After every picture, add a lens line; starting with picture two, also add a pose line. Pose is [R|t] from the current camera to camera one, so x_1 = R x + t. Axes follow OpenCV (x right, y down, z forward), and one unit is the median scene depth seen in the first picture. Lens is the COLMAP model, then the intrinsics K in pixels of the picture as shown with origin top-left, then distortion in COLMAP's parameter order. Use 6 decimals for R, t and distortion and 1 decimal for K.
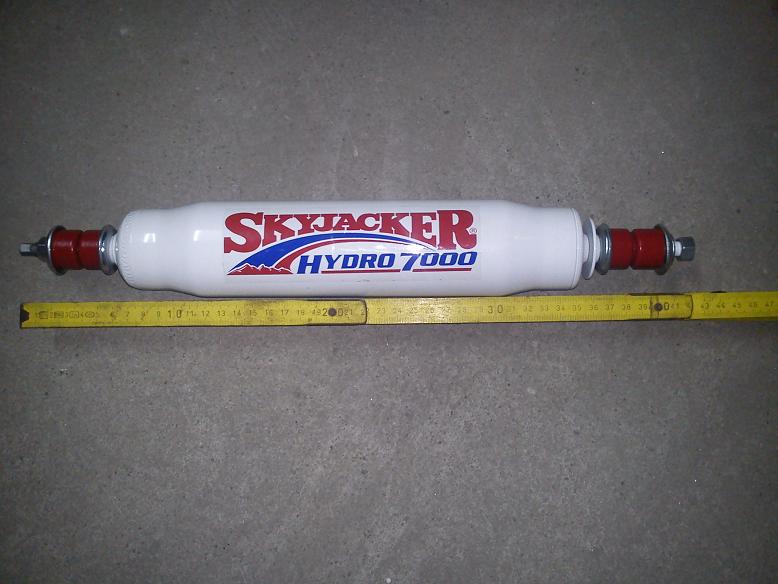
lens RADIAL K [[782.2, 0, 389.0], [0, 782.2, 292.0], [0, 0, 1]] dist [-0.099993, 0.159106]
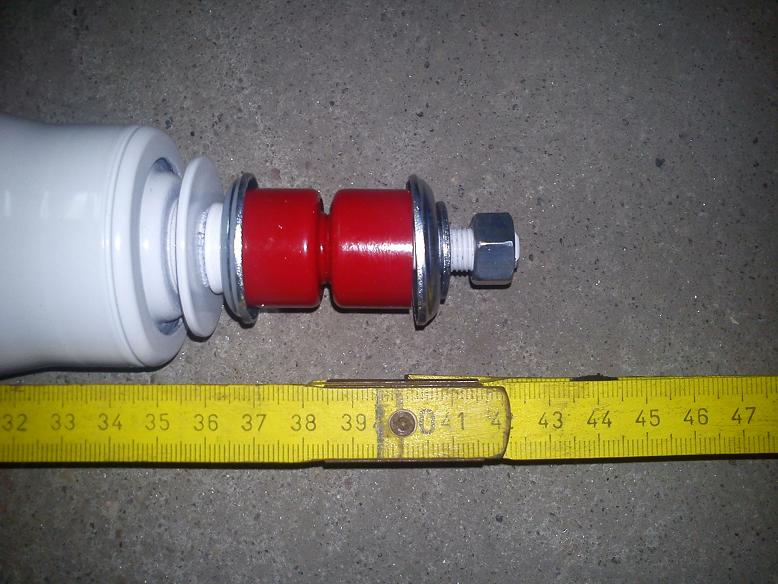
lens RADIAL K [[782.2, 0, 389.0], [0, 782.2, 292.0], [0, 0, 1]] dist [-0.099993, 0.159106]
pose [[0.999927, 0.010636, 0.005792, 0.320228], [-0.010135, 0.996699, -0.080548, -0.008750], [-0.006629, 0.080484, 0.996734, 0.630039]]
